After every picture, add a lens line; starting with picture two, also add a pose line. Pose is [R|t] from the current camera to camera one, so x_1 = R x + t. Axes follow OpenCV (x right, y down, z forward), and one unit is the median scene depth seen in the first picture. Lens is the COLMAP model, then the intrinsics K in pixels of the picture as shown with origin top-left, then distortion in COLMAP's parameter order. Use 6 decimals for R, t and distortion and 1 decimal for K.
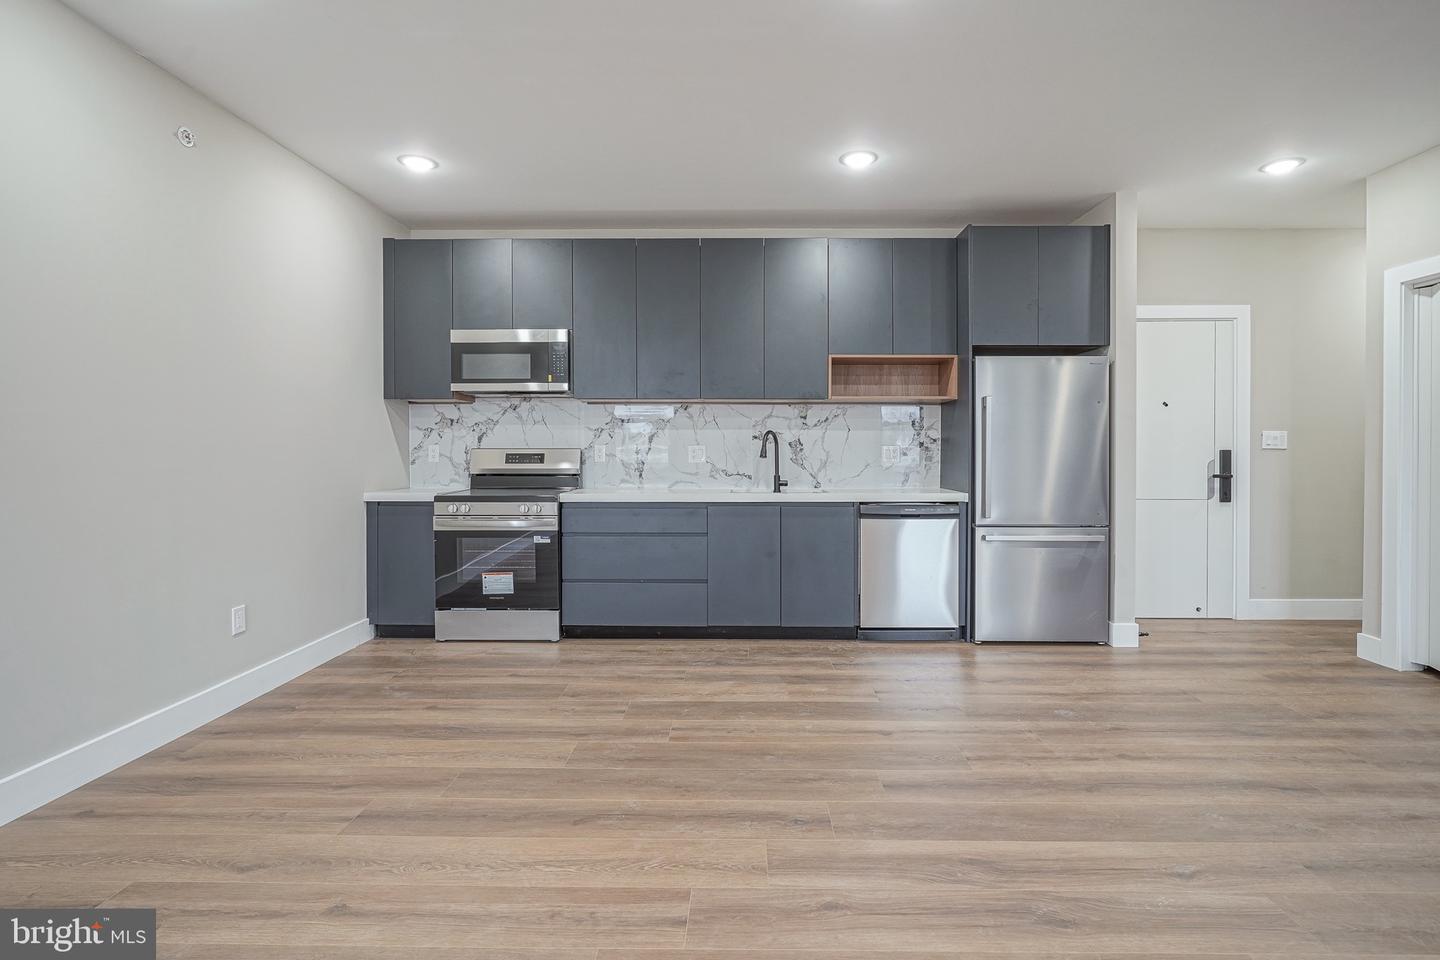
lens RADIAL K [[705.3, 0, 731.5], [0, 705.3, 454.5], [0, 0, 1]] dist [-0.010417, 0.000791]
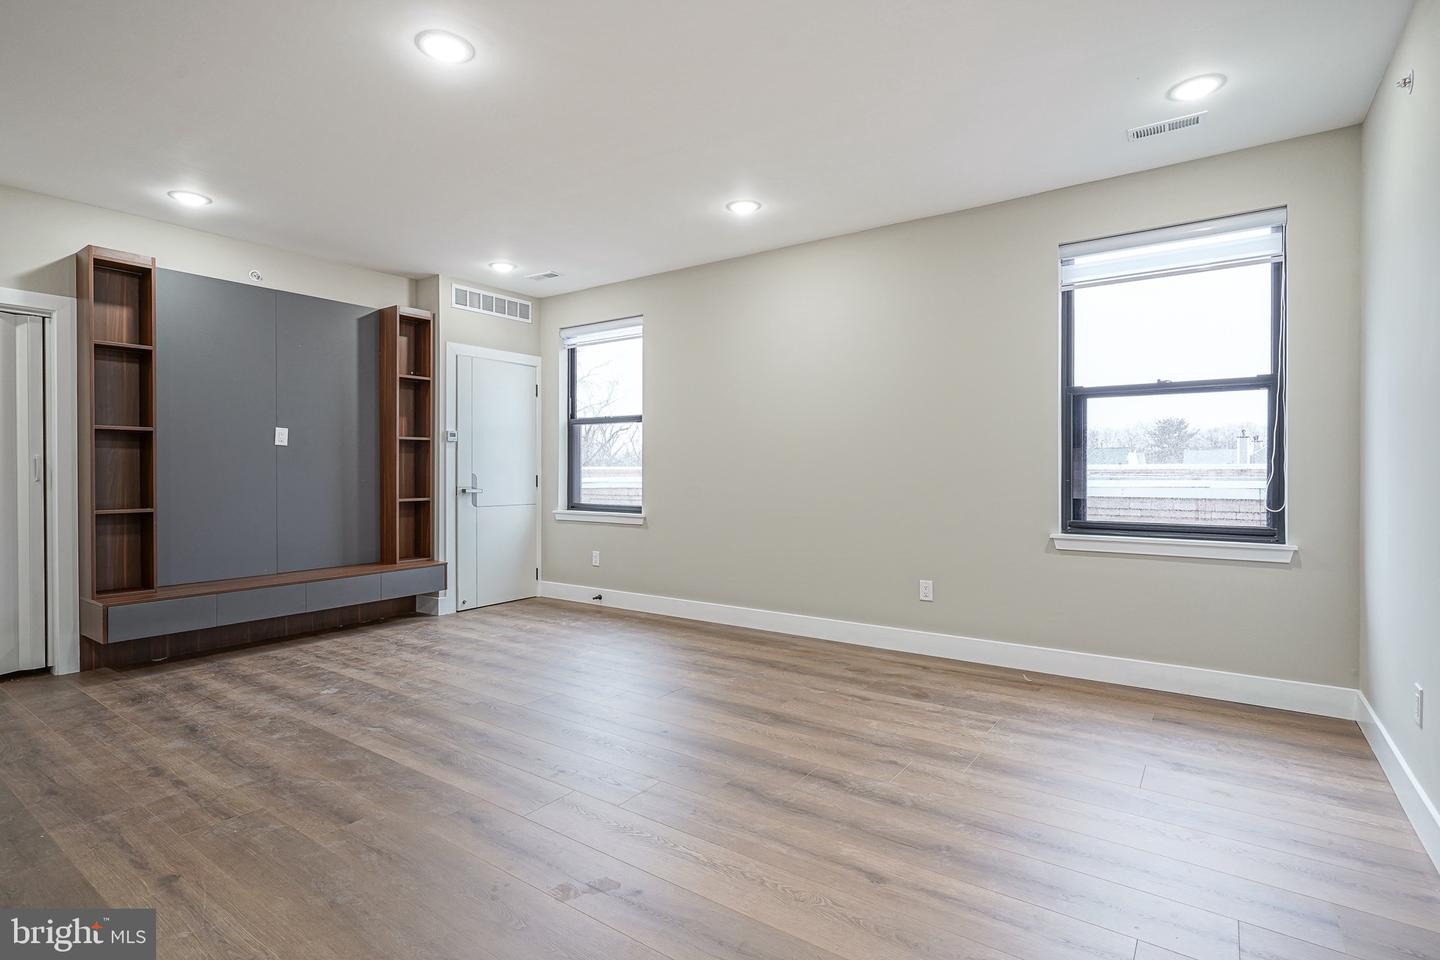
lens RADIAL K [[688.0, 0, 718.2], [0, 688.0, 471.5], [0, 0, 1]] dist [-0.004213, -0.000021]
pose [[-0.822798, -0.001457, 0.568333, -0.399605], [0.003716, 0.999962, 0.007943, -0.001424], [-0.568322, 0.008648, -0.822761, 0.834958]]
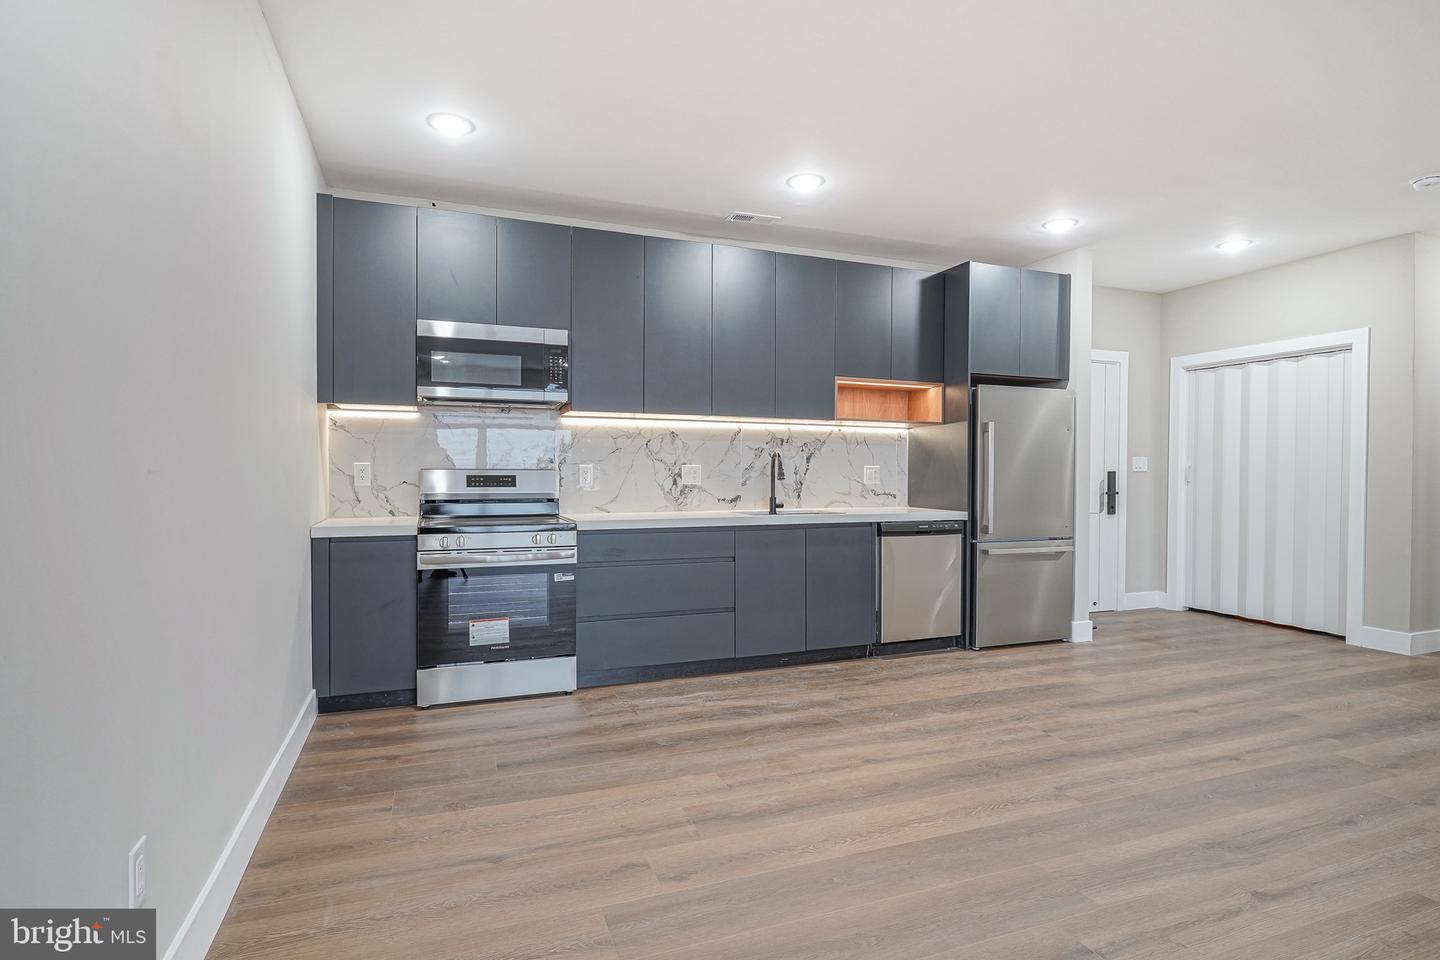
lens RADIAL K [[715.8, 0, 730.6], [0, 715.8, 482.2], [0, 0, 1]] dist [-0.005730, 0.001786]
pose [[0.927614, -0.004684, 0.373510, -0.398040], [0.002182, 0.999972, 0.007121, 0.003026], [-0.373533, -0.005791, 0.927599, 0.123102]]
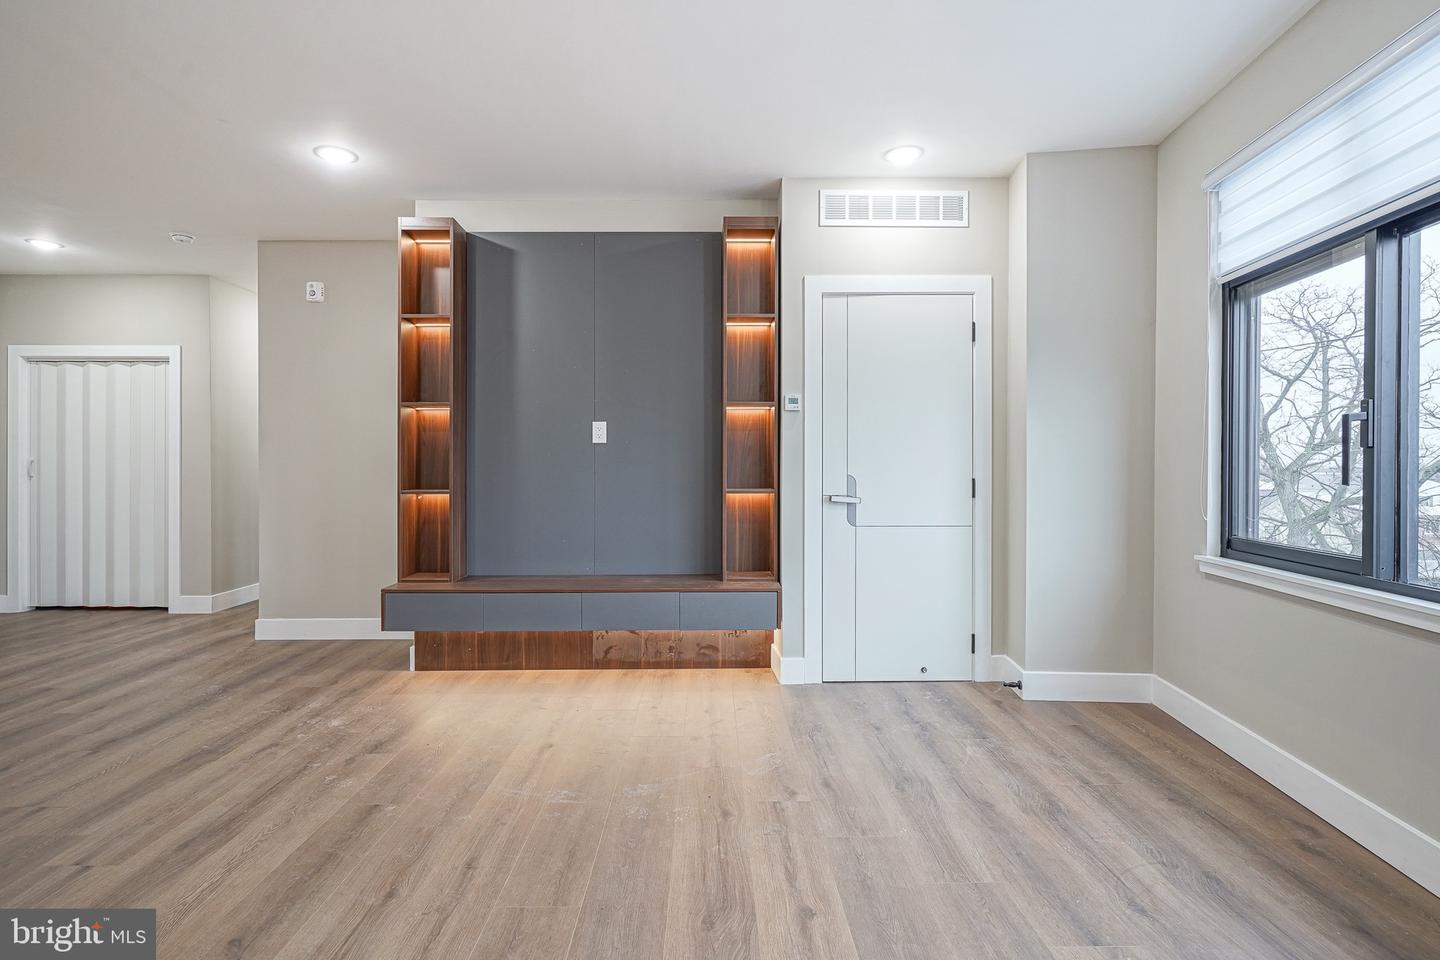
lens RADIAL K [[715.6, 0, 695.8], [0, 715.6, 468.0], [0, 0, 1]] dist [-0.004810, 0.000344]
pose [[0.005318, -0.003737, 0.999979, -0.384829], [0.008270, 0.999959, 0.003693, 0.003438], [-0.999952, 0.008251, 0.005349, -0.170455]]
